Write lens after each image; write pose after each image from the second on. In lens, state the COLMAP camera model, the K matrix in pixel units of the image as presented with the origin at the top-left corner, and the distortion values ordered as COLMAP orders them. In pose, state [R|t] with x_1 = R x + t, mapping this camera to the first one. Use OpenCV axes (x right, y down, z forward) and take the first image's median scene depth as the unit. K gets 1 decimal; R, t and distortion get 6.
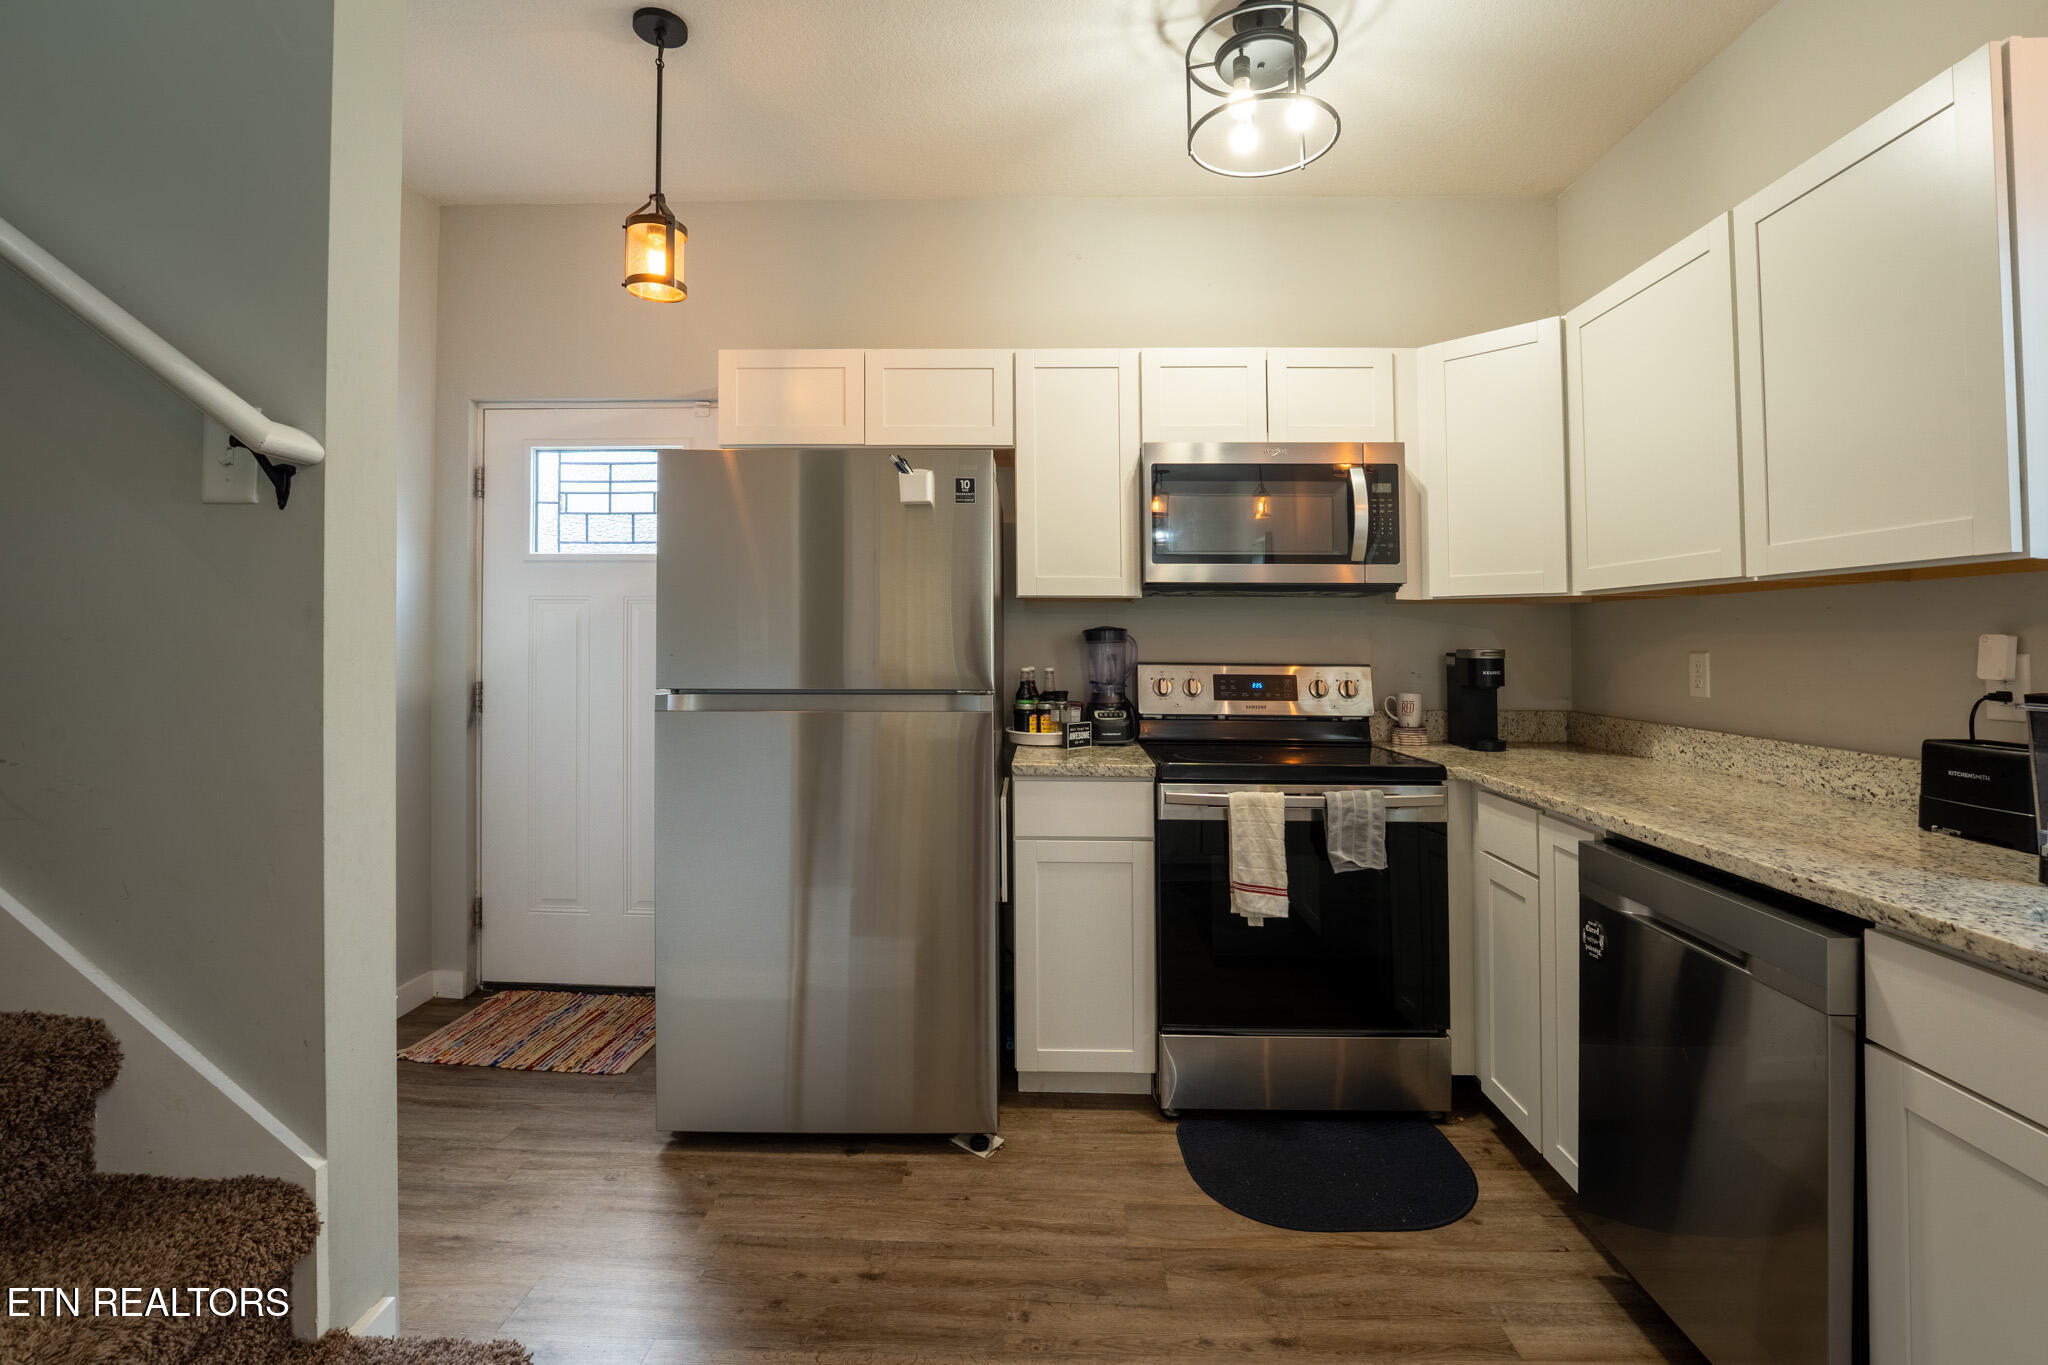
lens RADIAL K [[908.3, 0, 1032.8], [0, 908.3, 586.7], [0, 0, 1]] dist [-0.019662, 0.002591]
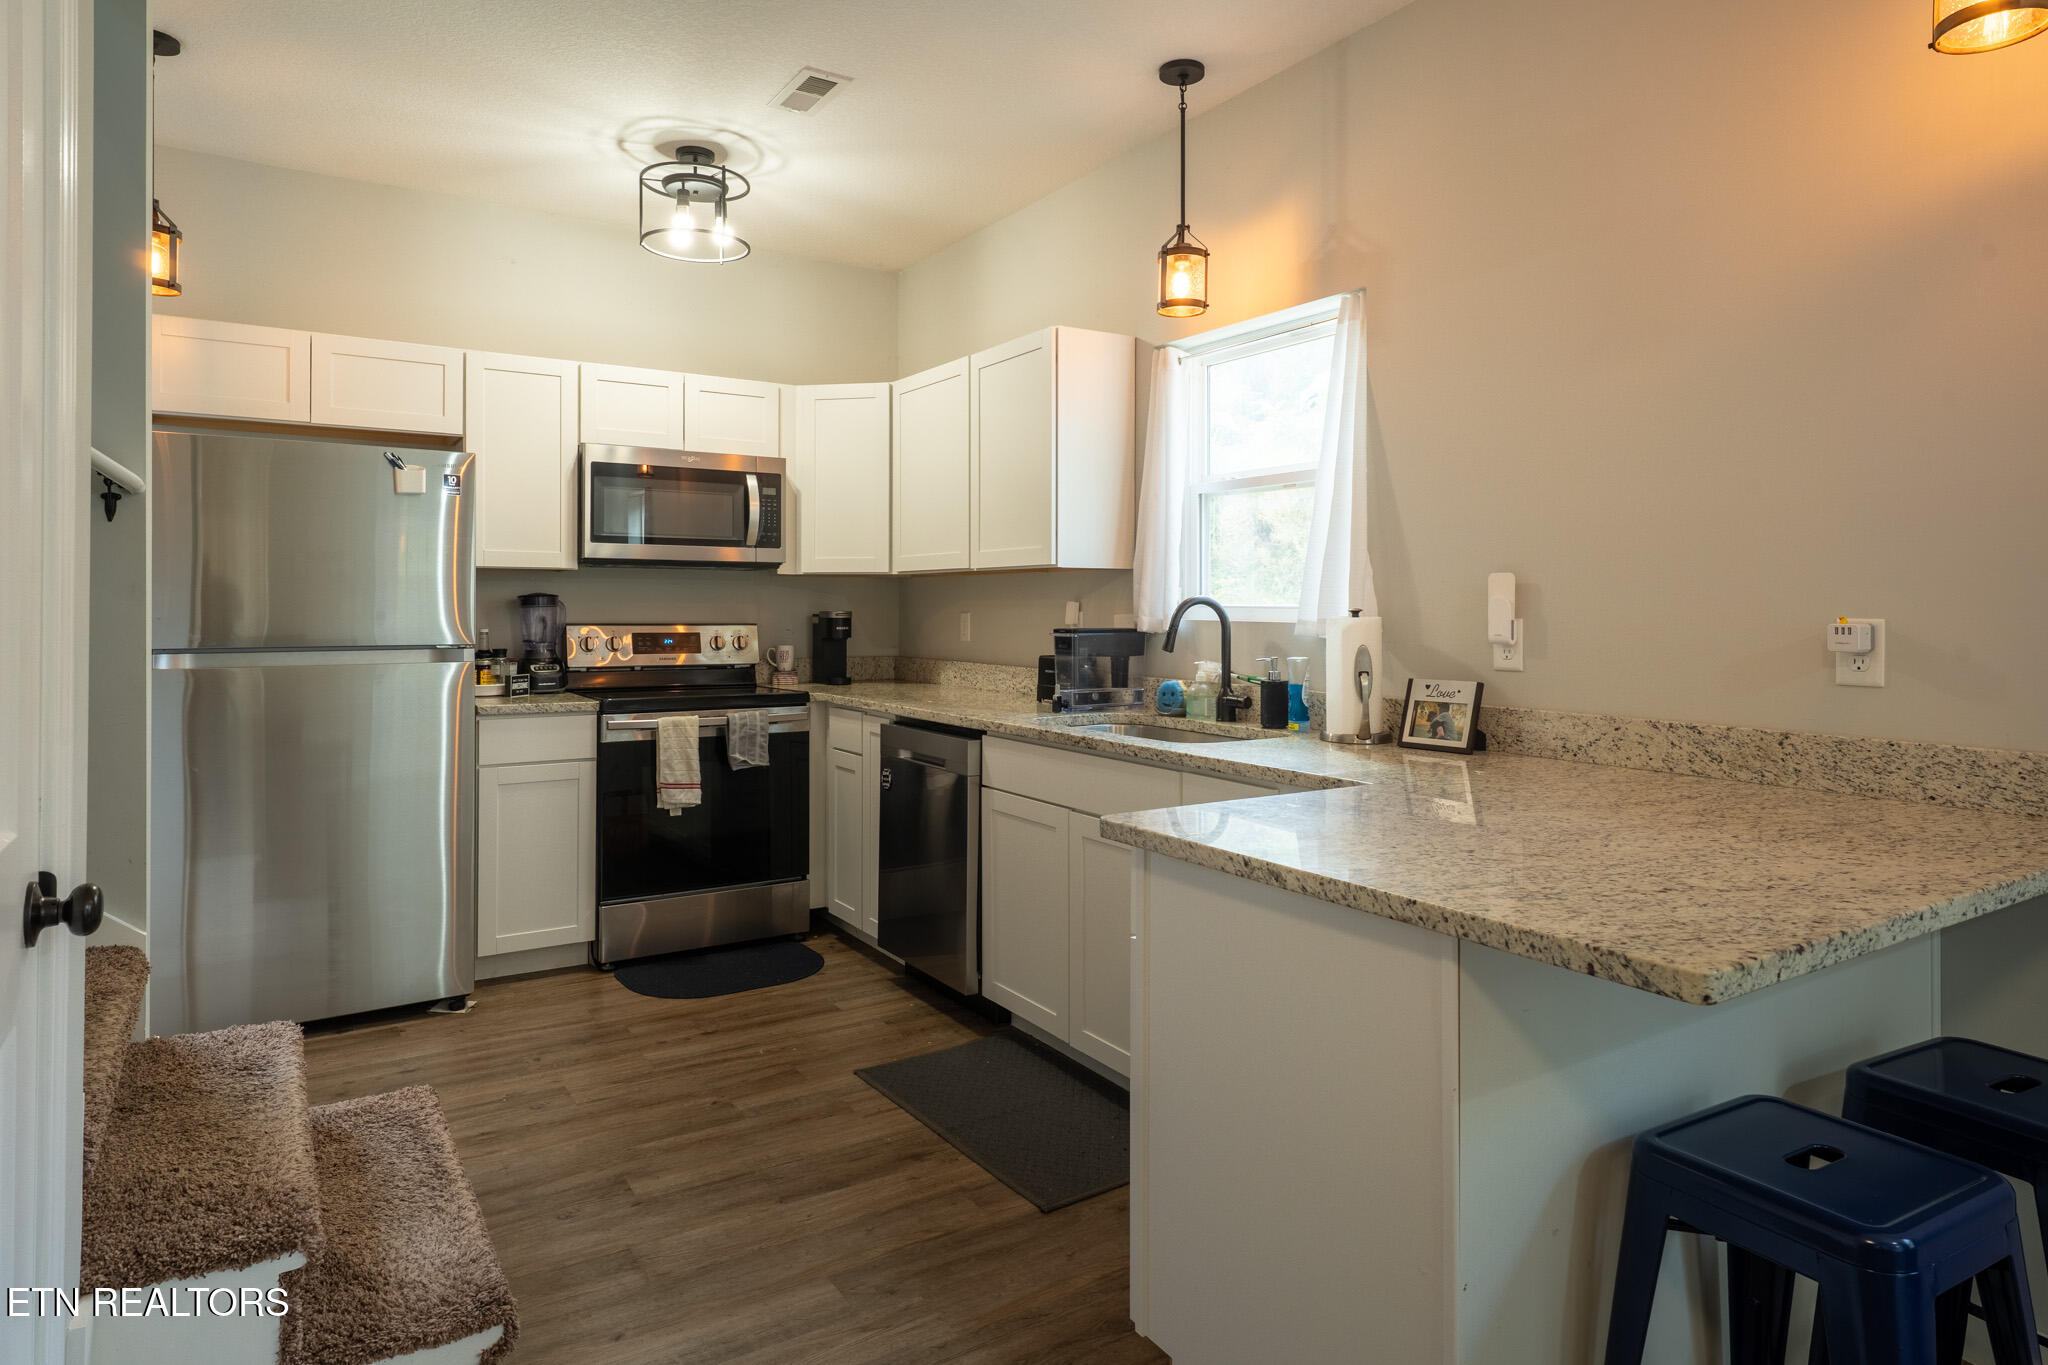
lens RADIAL K [[1192.2, 0, 1018.6], [0, 1192.2, 619.5], [0, 0, 1]] dist [0.018530, -0.011419]
pose [[0.831229, -0.009349, 0.555852, -0.326246], [-0.030397, 0.997599, 0.062235, -0.045427], [-0.555098, -0.068628, 0.828949, -0.765022]]
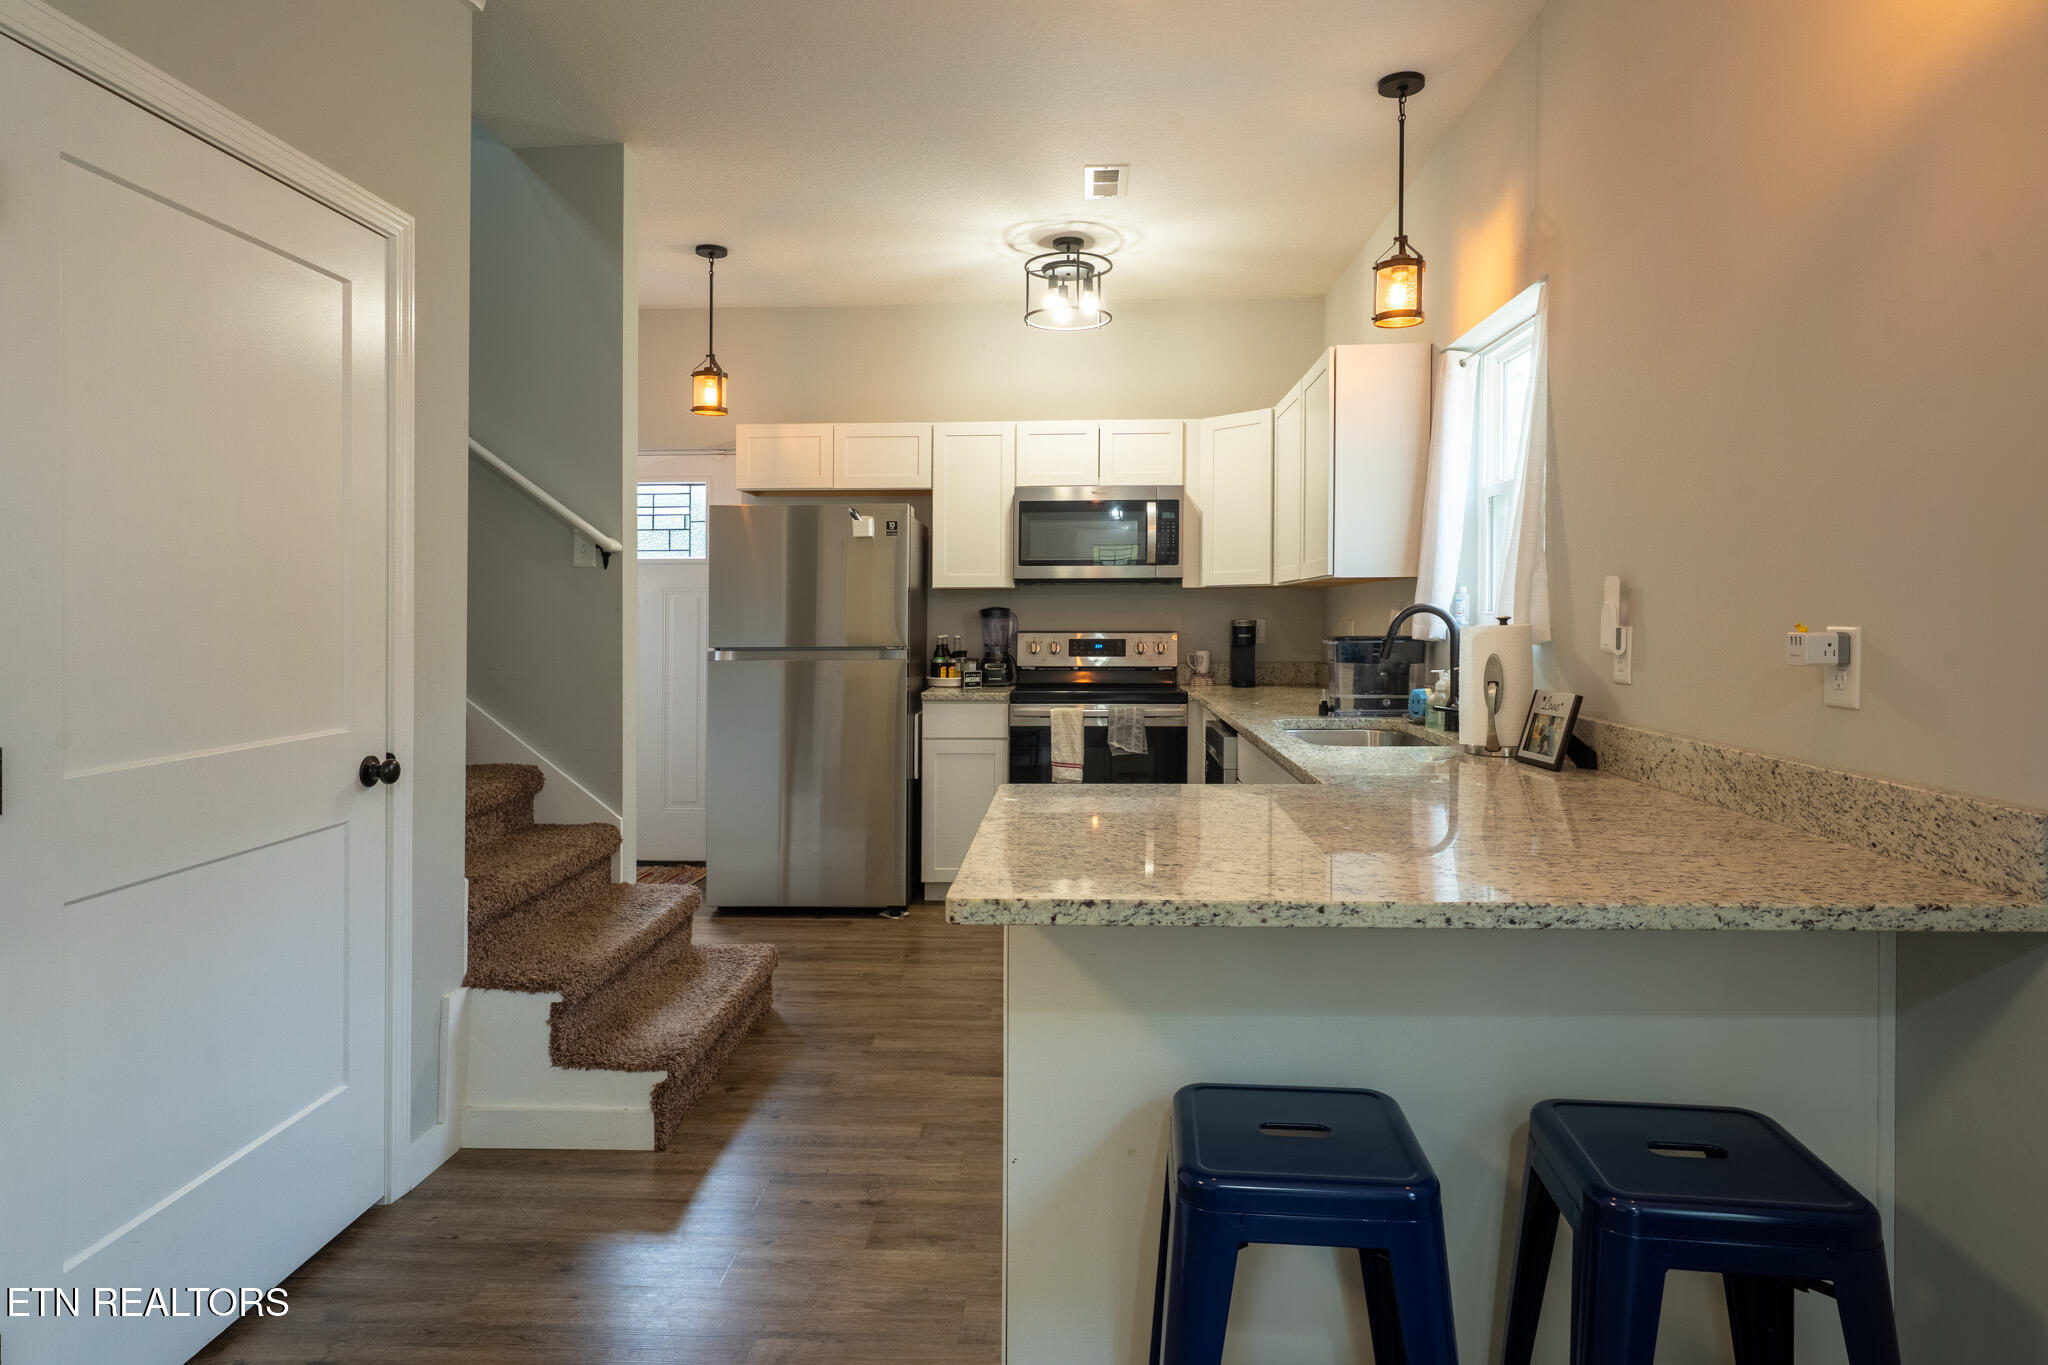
lens RADIAL K [[1175.3, 0, 1010.1], [0, 1175.3, 622.0], [0, 0, 1]] dist [0.015744, 0.000597]
pose [[0.999278, -0.008042, -0.037120, 0.223968], [0.010348, 0.998001, 0.062344, -0.063390], [0.036545, -0.062683, 0.997364, -1.132560]]
